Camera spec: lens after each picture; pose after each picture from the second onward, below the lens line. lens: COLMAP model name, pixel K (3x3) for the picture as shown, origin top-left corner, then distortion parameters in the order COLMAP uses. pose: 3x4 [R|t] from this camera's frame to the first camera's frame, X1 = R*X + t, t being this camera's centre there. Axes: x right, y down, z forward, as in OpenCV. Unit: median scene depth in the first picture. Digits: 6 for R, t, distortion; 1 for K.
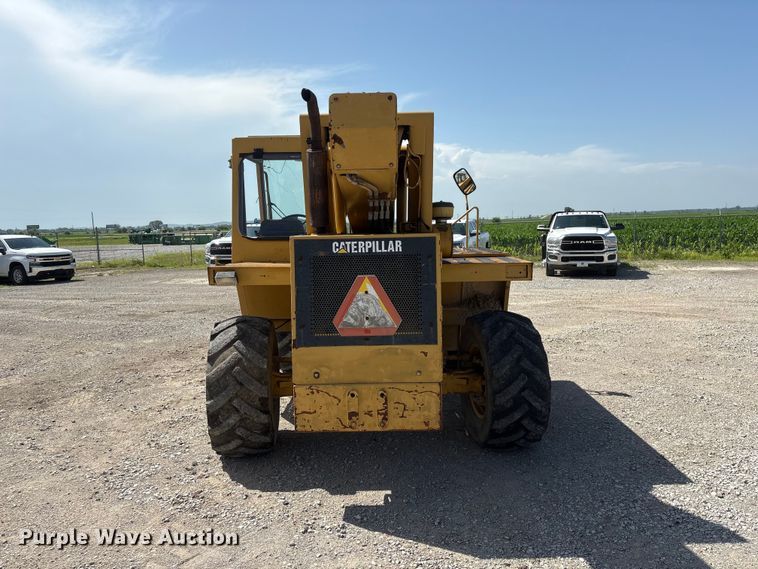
lens RADIAL K [[553.3, 0, 383.0], [0, 553.3, 302.1], [0, 0, 1]] dist [0.013086, -0.005737]
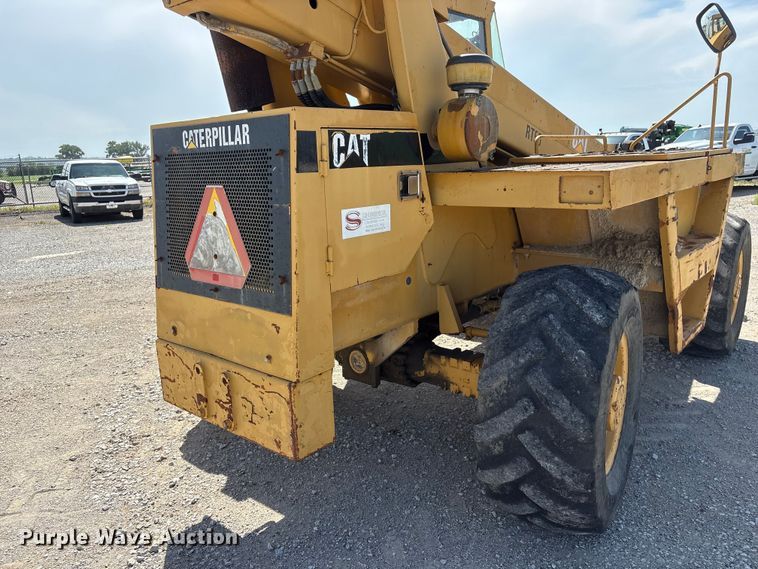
lens RADIAL K [[553.3, 0, 383.0], [0, 553.3, 302.1], [0, 0, 1]] dist [0.013086, -0.005737]
pose [[0.792783, 0.149928, -0.590777, 0.495586], [-0.063931, 0.984382, 0.164026, -0.034122], [0.606142, -0.092268, 0.789986, 0.617140]]
